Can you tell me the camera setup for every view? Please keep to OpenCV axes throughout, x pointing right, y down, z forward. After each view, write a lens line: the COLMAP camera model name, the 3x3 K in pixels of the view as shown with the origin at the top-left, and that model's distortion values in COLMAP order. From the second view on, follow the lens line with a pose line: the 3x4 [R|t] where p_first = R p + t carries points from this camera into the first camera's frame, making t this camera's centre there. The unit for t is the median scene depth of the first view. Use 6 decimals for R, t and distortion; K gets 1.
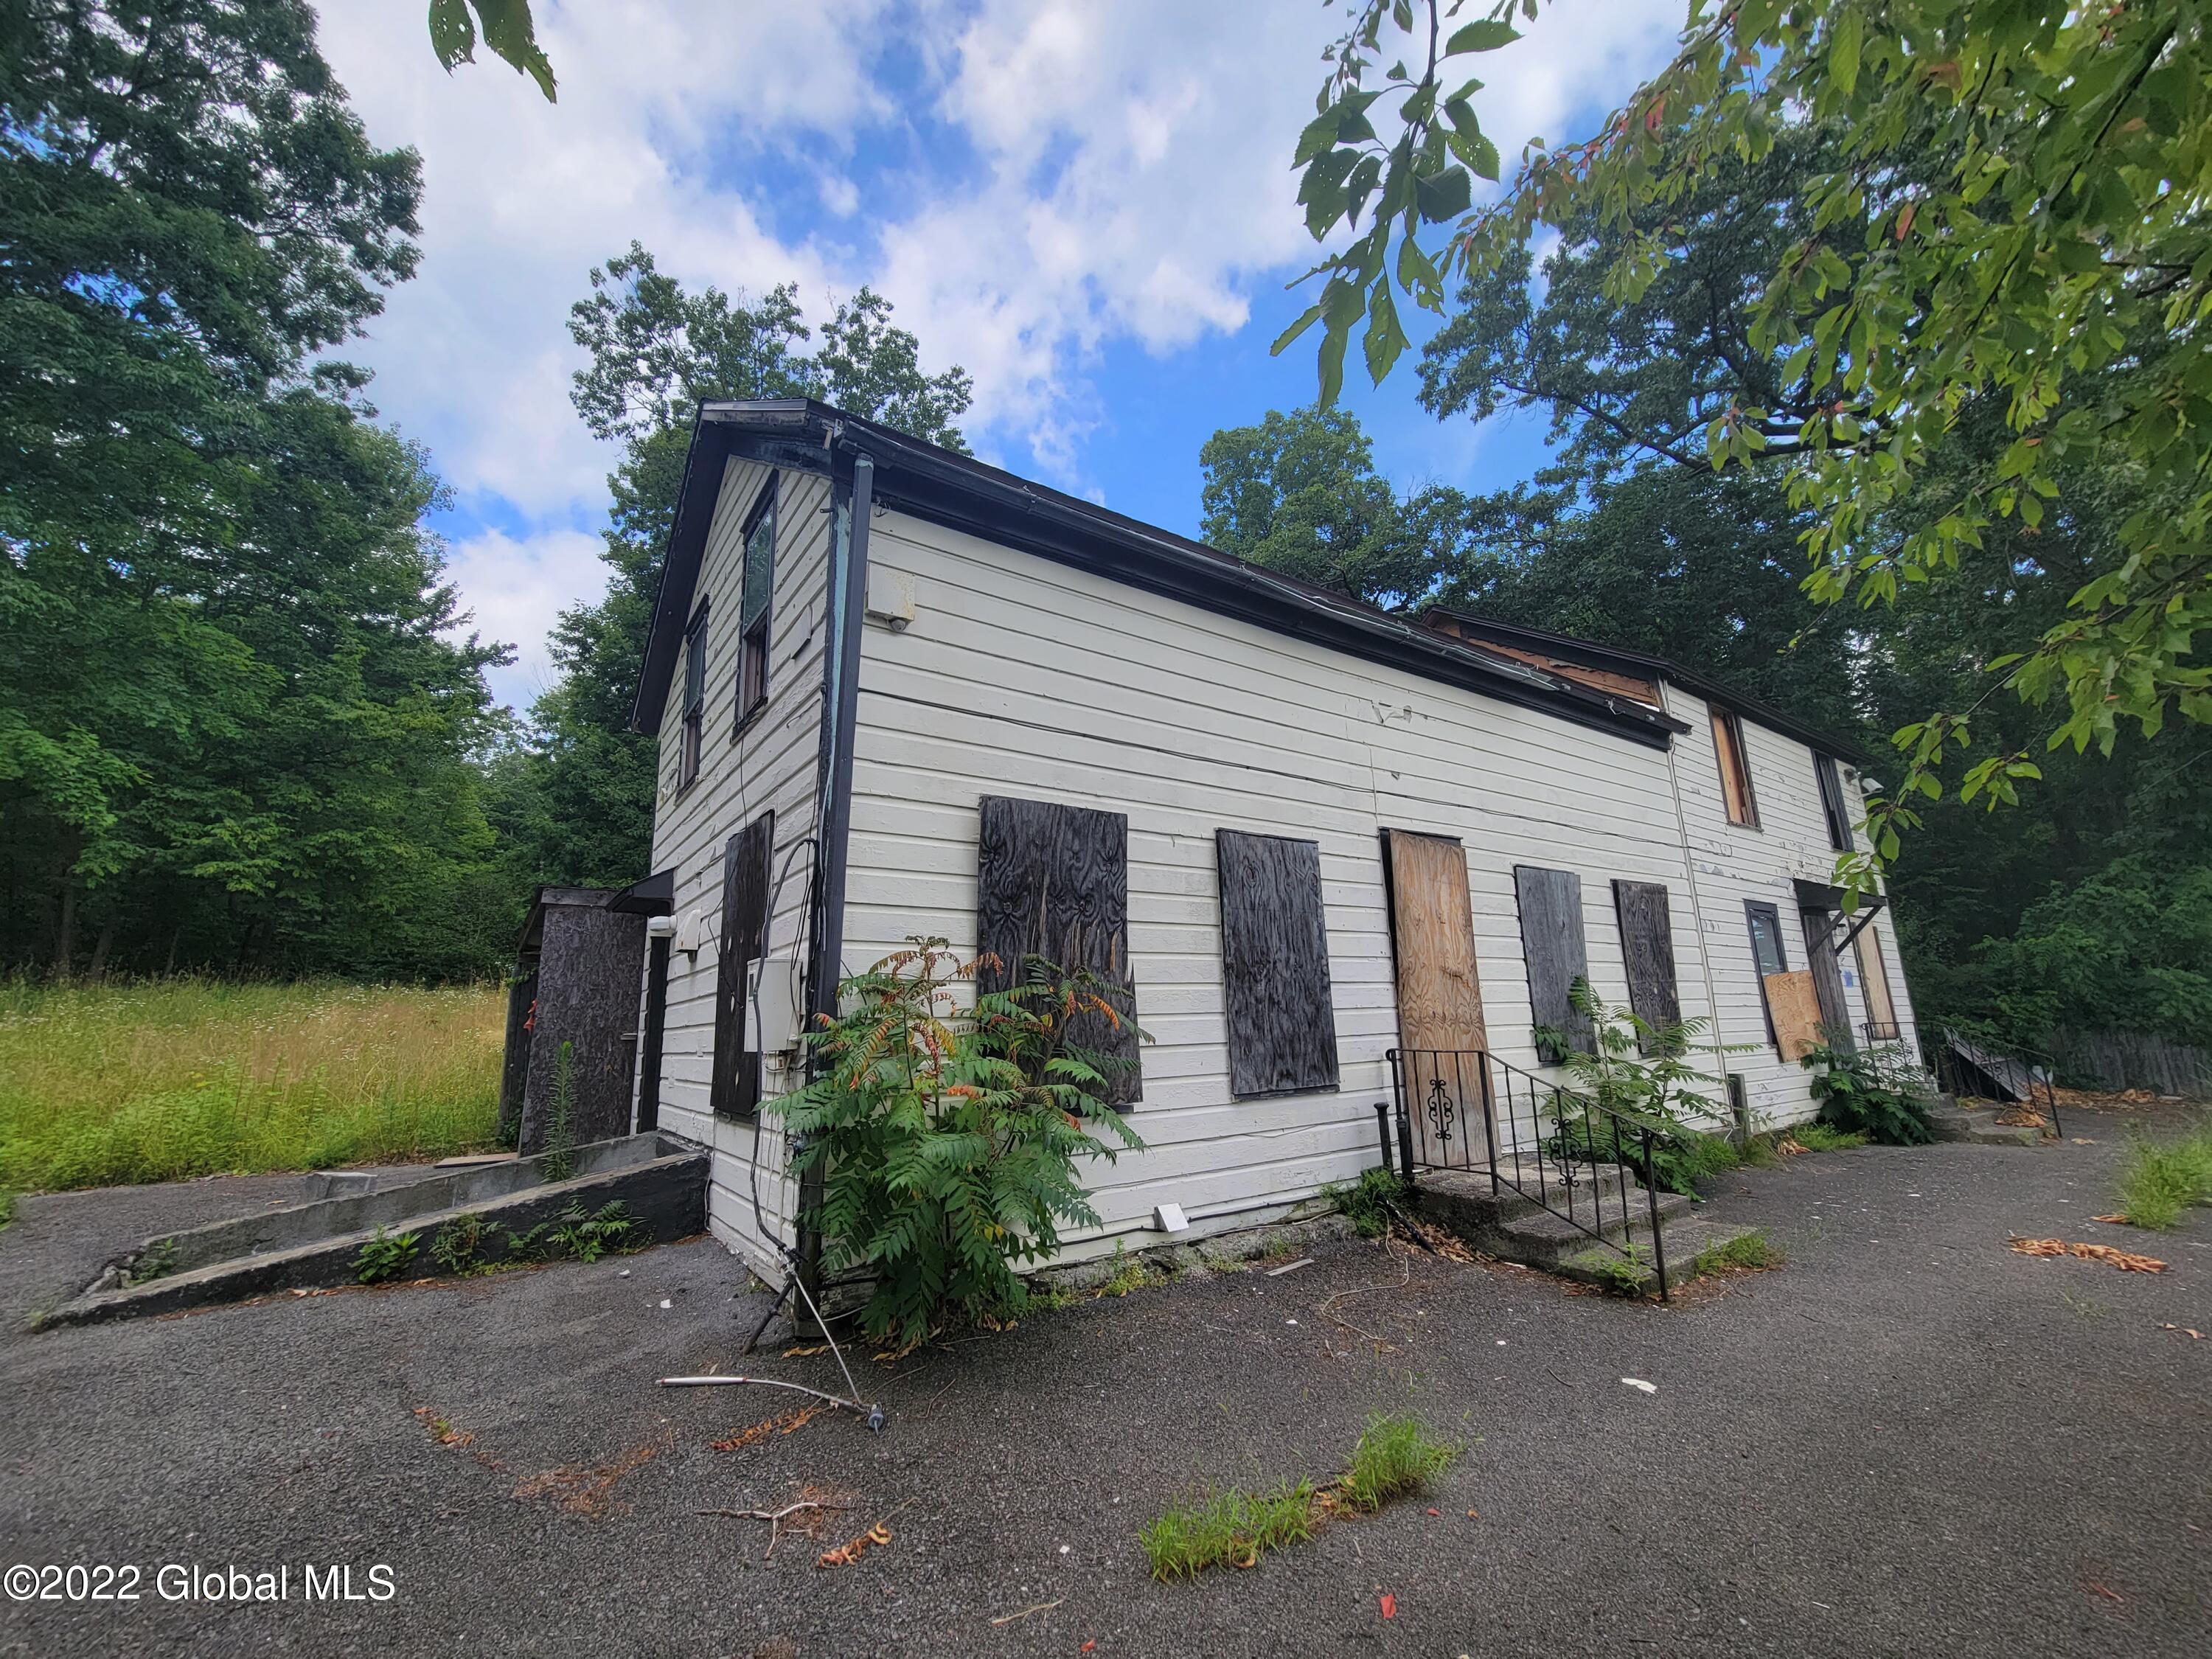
lens RADIAL K [[890.0, 0, 1100.5], [0, 890.0, 834.0], [0, 0, 1]] dist [0.000514, 0.000055]
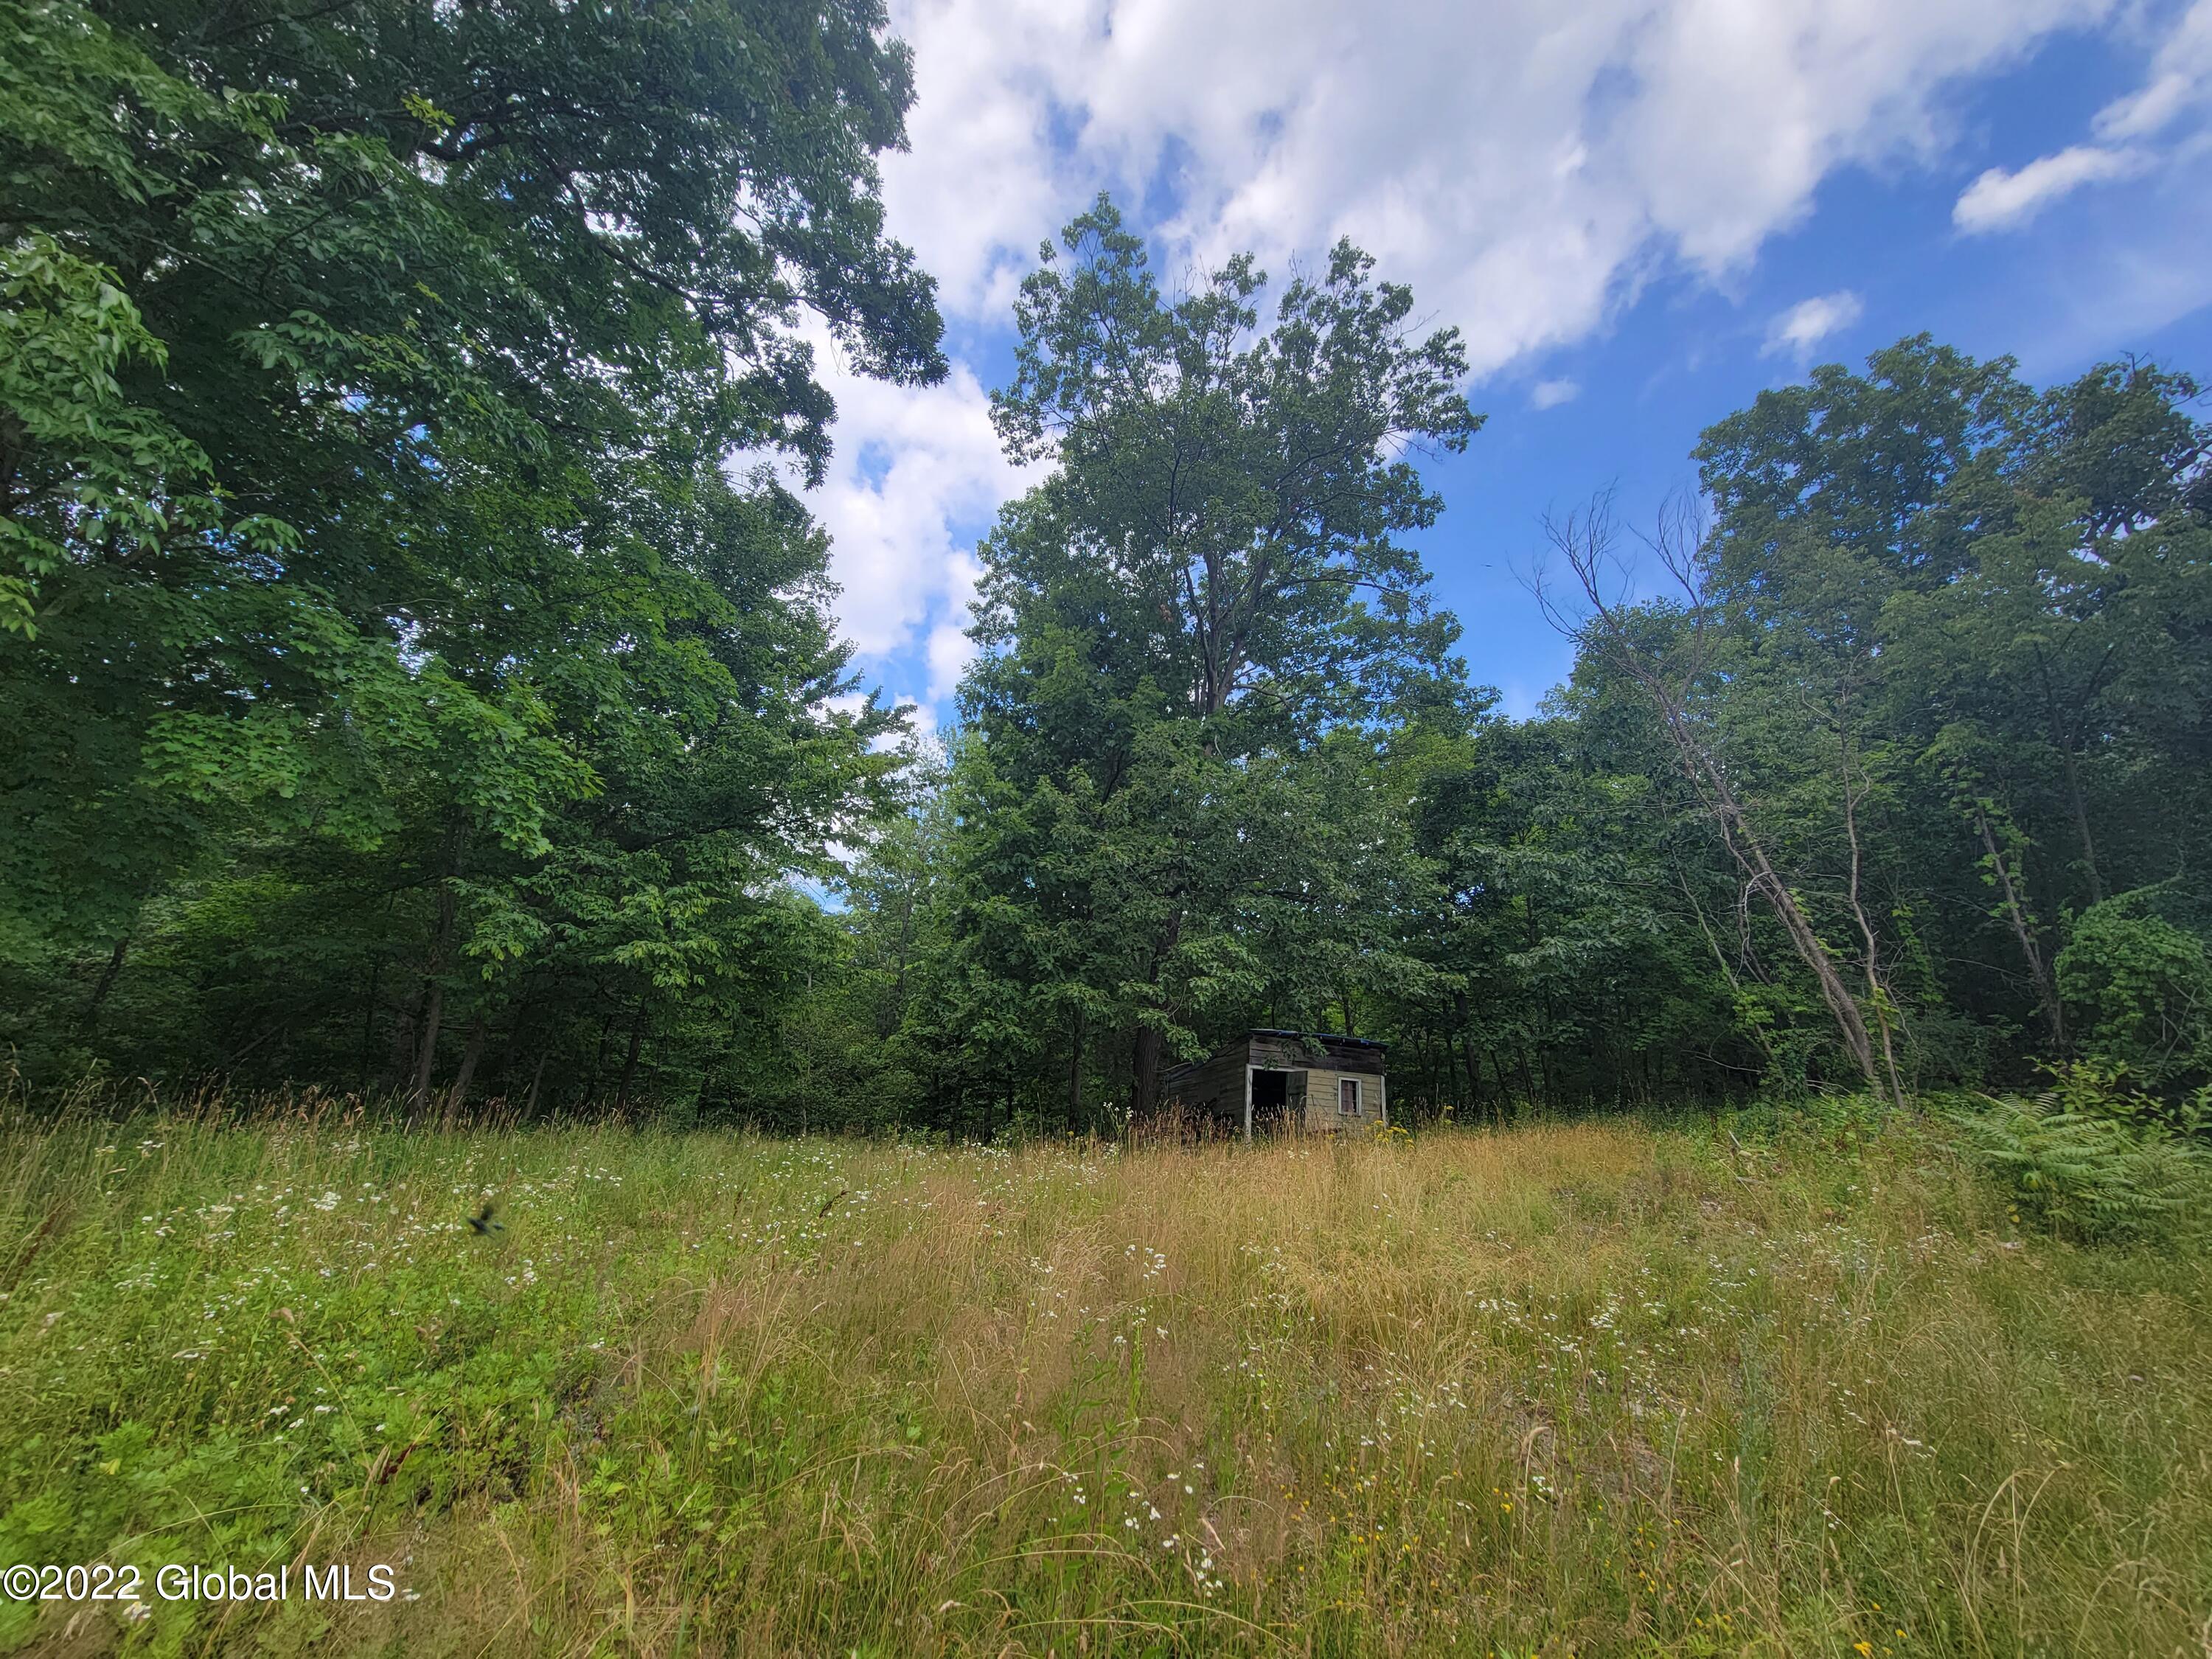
lens RADIAL K [[890.0, 0, 1100.5], [0, 890.0, 834.0], [0, 0, 1]] dist [0.000514, 0.000055]
pose [[0.979293, -0.041534, -0.198142, -0.477372], [0.008144, 0.986018, -0.166439, 0.059152], [0.202285, 0.161379, 0.965939, 0.378526]]
